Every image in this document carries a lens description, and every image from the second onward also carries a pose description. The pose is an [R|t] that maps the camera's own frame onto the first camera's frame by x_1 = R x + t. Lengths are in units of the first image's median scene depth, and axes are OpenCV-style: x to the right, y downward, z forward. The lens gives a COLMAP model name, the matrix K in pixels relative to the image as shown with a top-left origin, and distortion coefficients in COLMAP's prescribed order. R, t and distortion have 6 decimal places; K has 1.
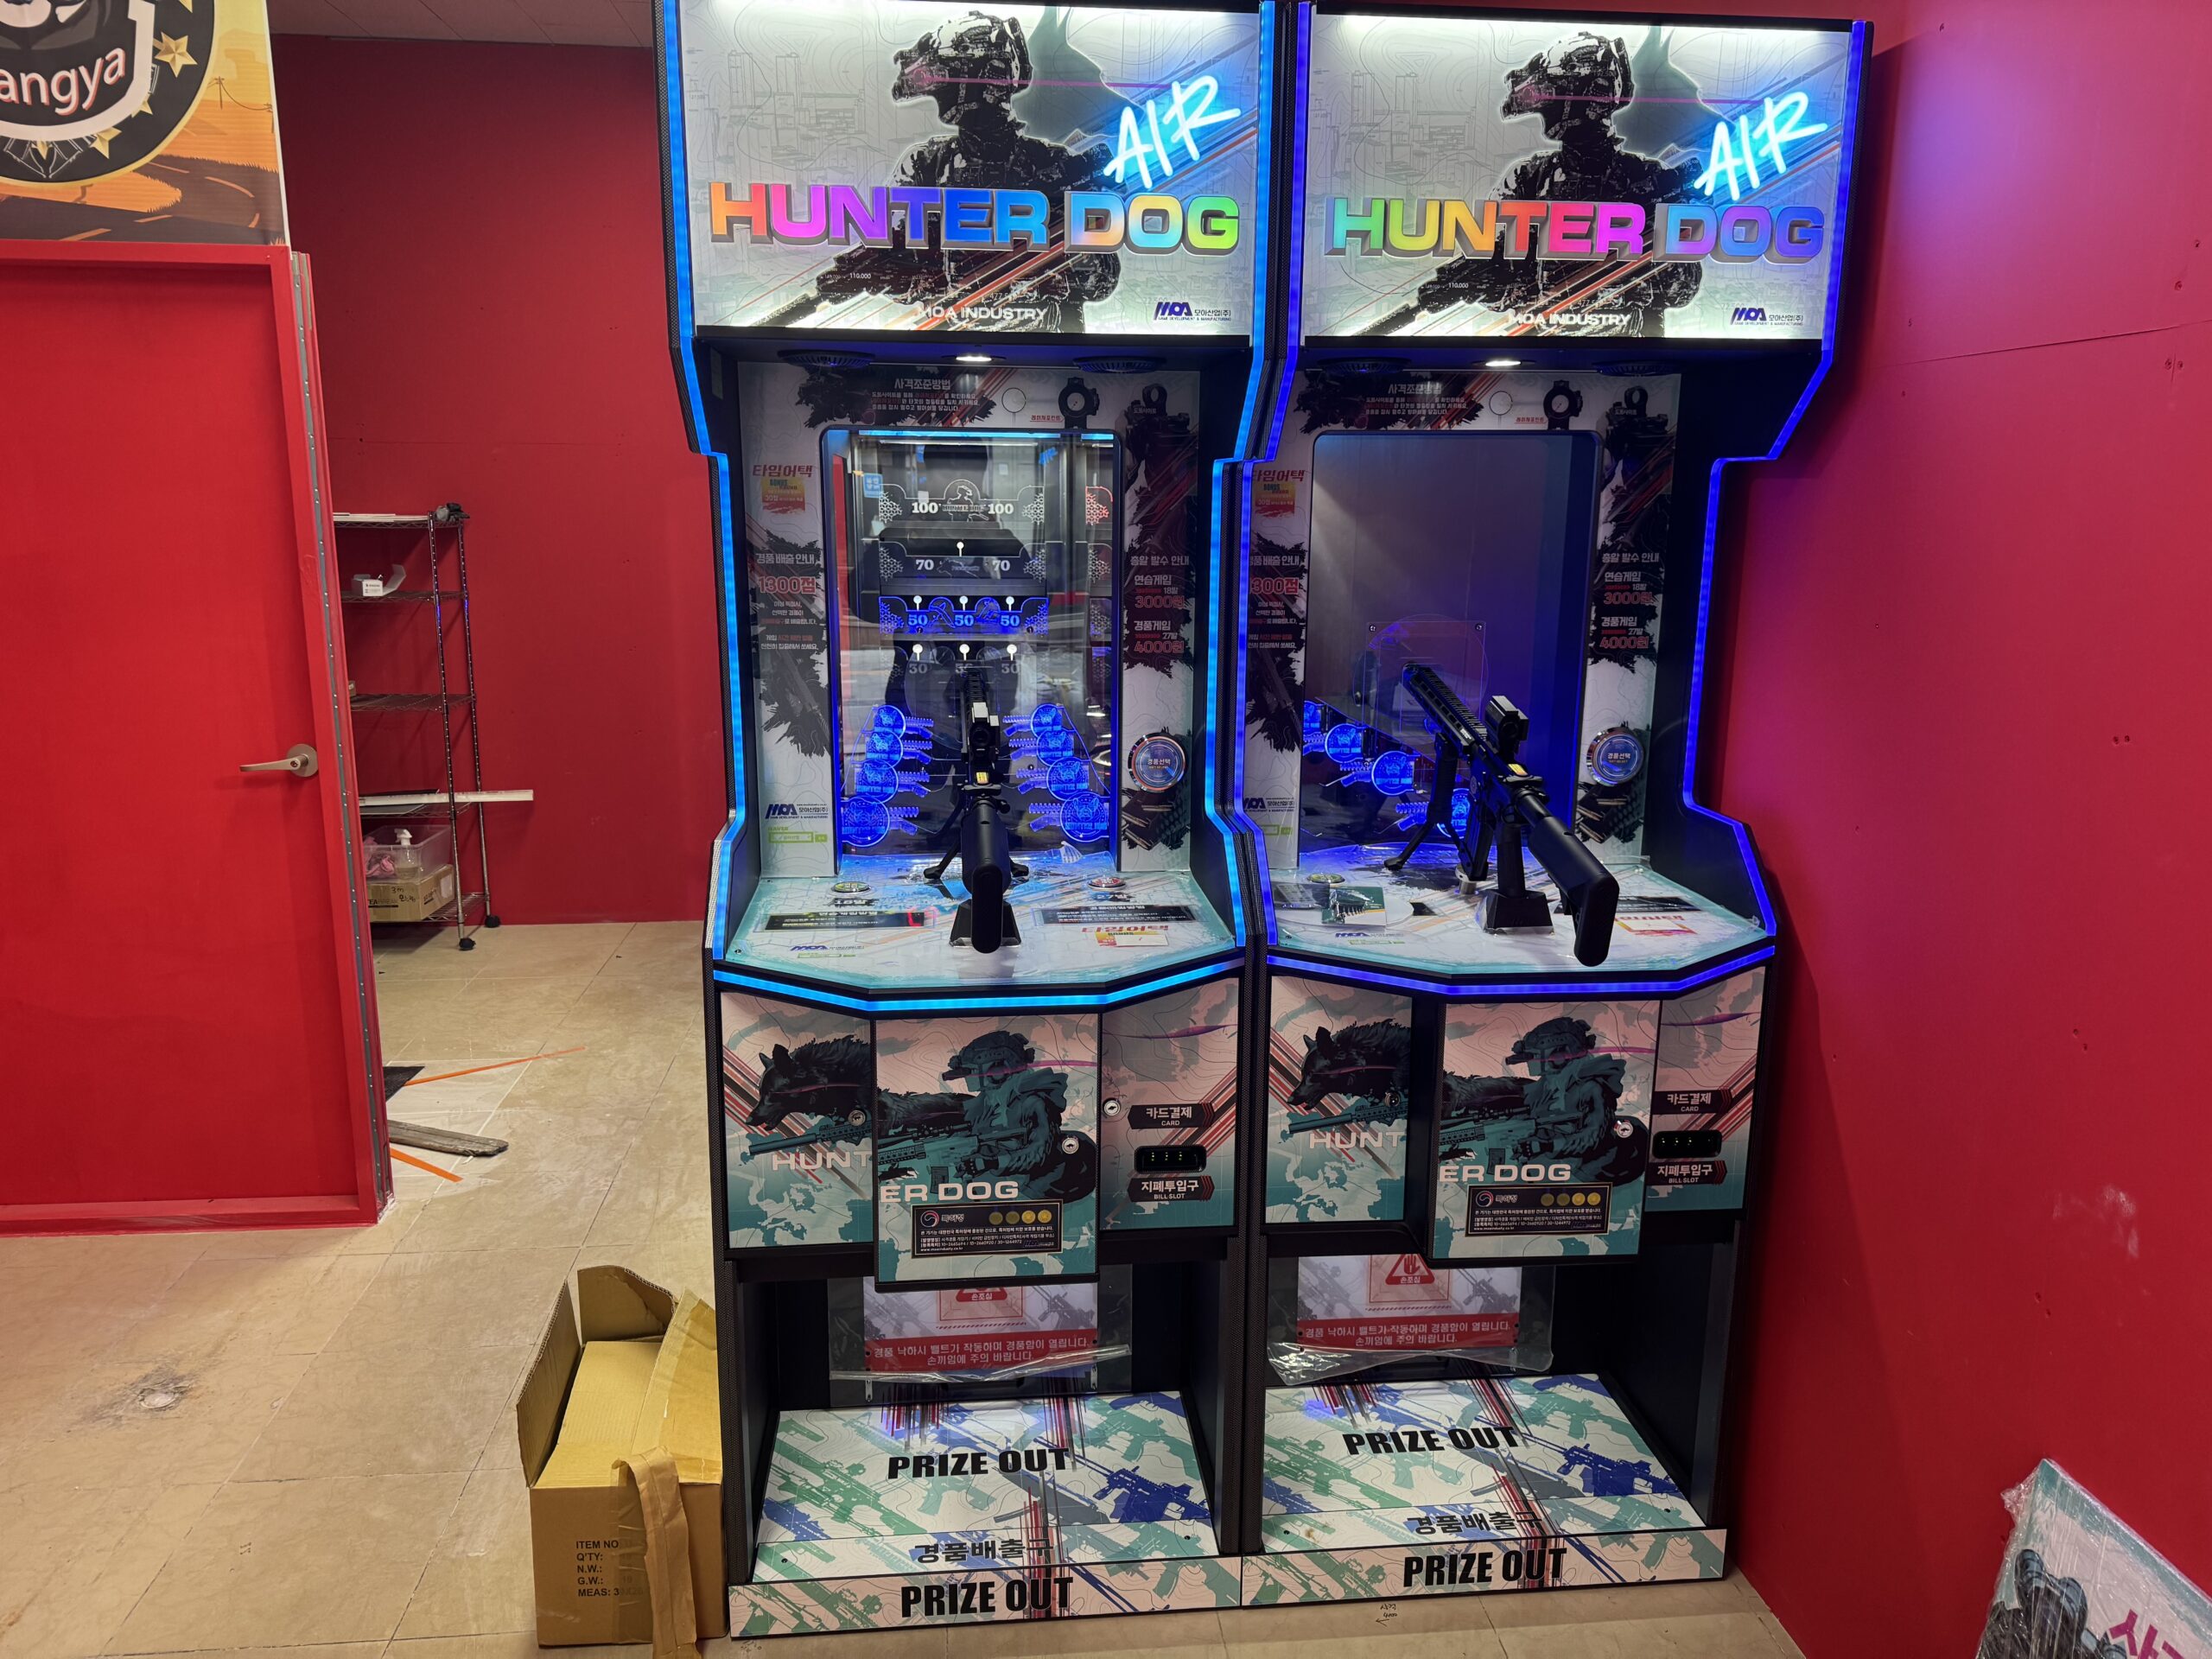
lens RADIAL K [[1559.5, 0, 1097.8], [0, 1559.5, 825.0], [0, 0, 1]] dist [0.036688, -0.049458]
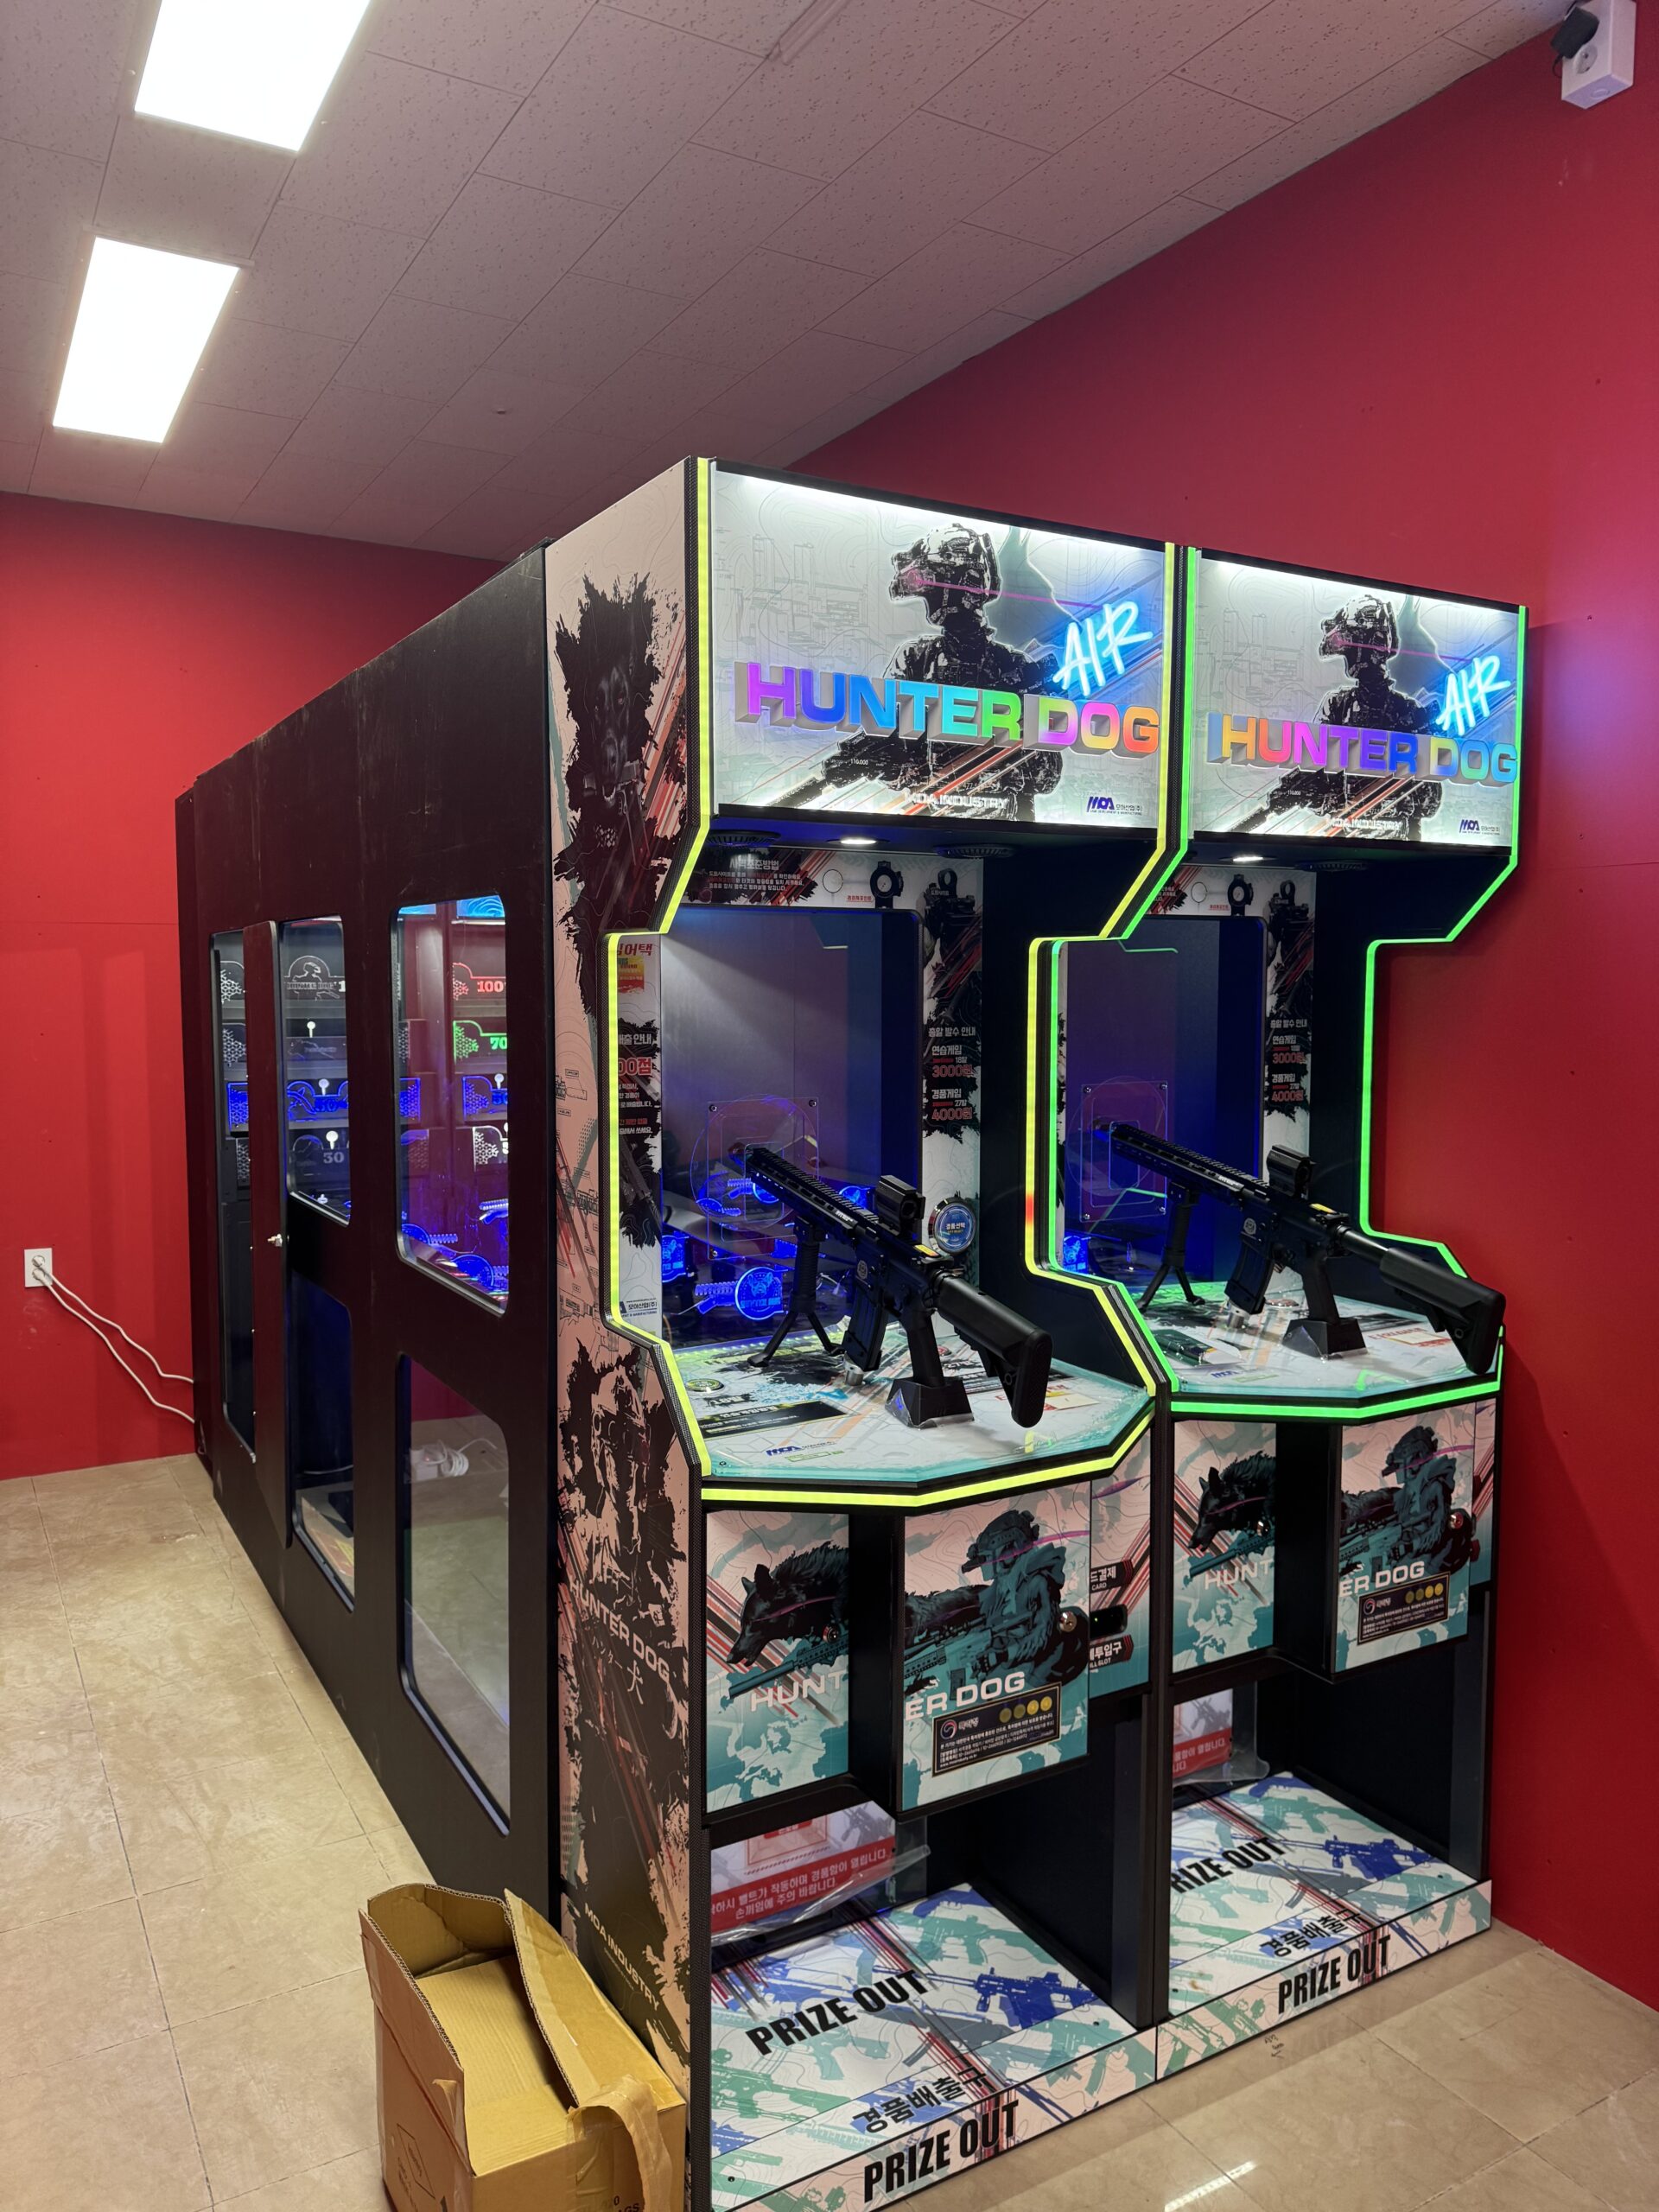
lens RADIAL K [[1559.5, 0, 812.4], [0, 1559.5, 1088.1], [0, 0, 1]] dist [0.036688, -0.049458]
pose [[0.907044, -0.035167, 0.419564, -0.172933], [0.089528, 0.989826, -0.110583, -0.032738], [-0.411406, 0.137867, 0.900965, 0.141392]]
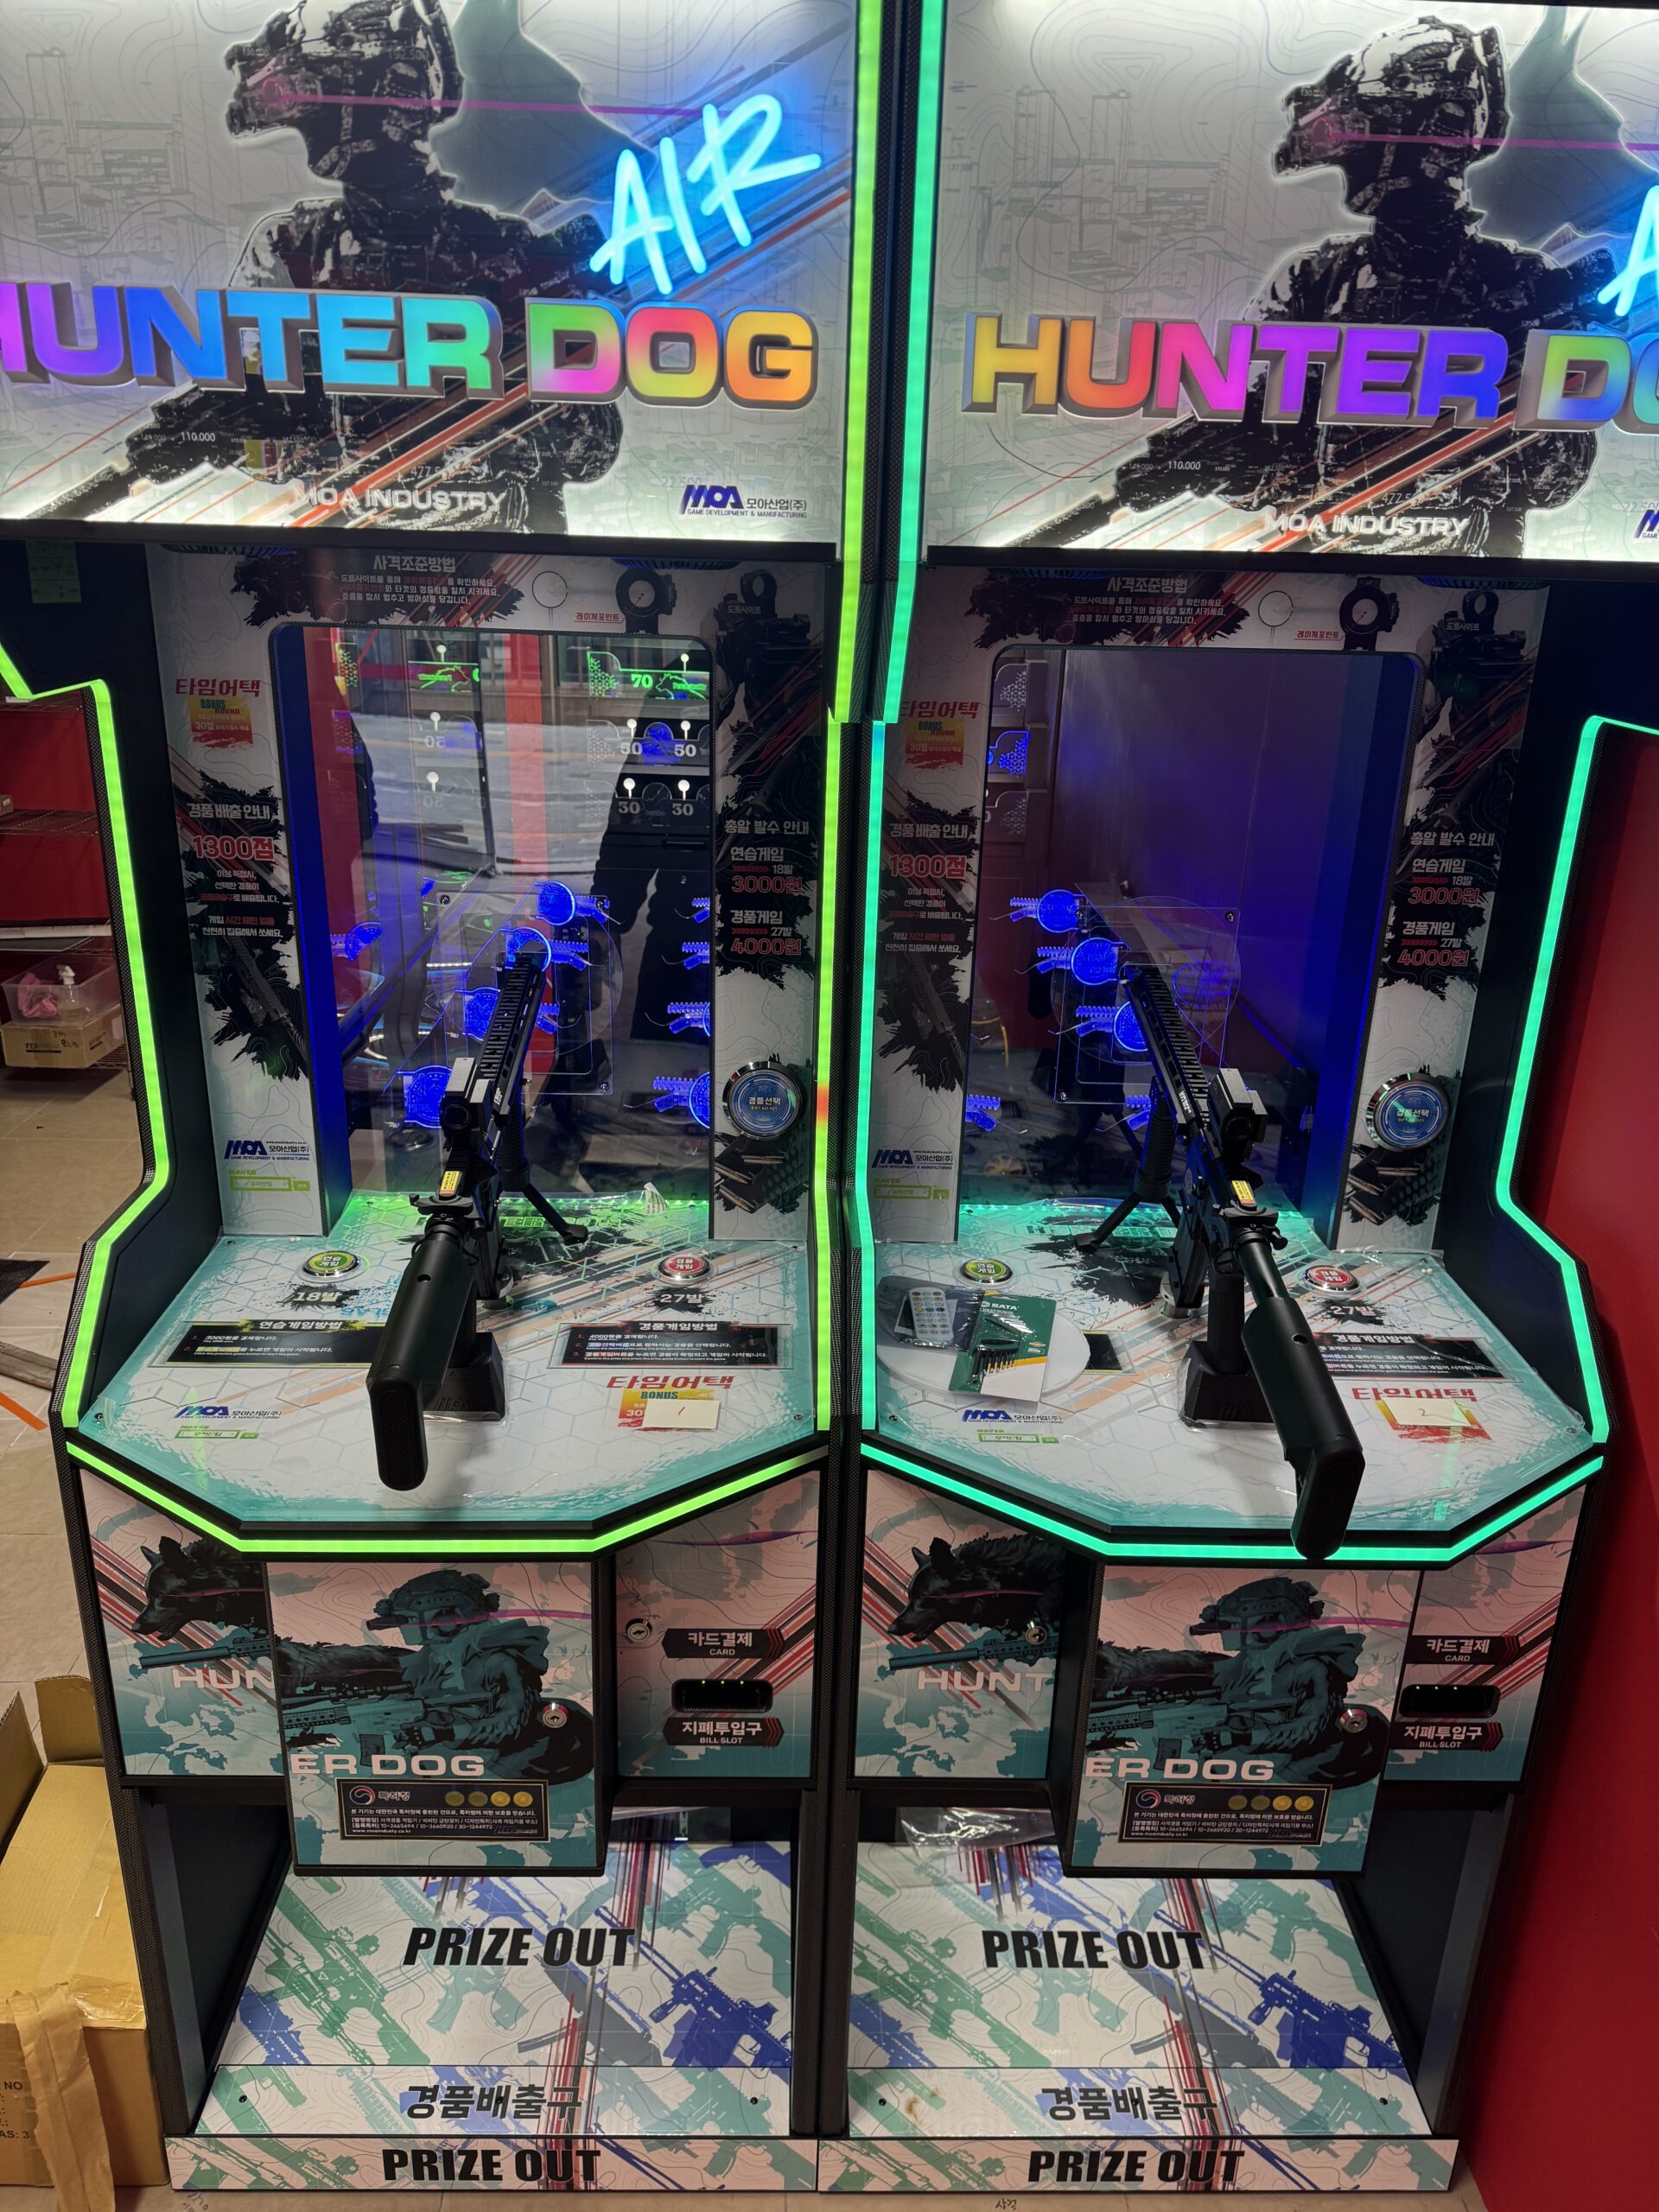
lens RADIAL K [[1559.5, 0, 823.0], [0, 1559.5, 1097.7], [0, 0, 1]] dist [0.036688, -0.049458]
pose [[0.997214, 0.045298, -0.059259, 0.113985], [-0.036622, 0.989464, 0.140072, -0.150606], [0.064980, -0.137511, 0.988366, 0.294548]]
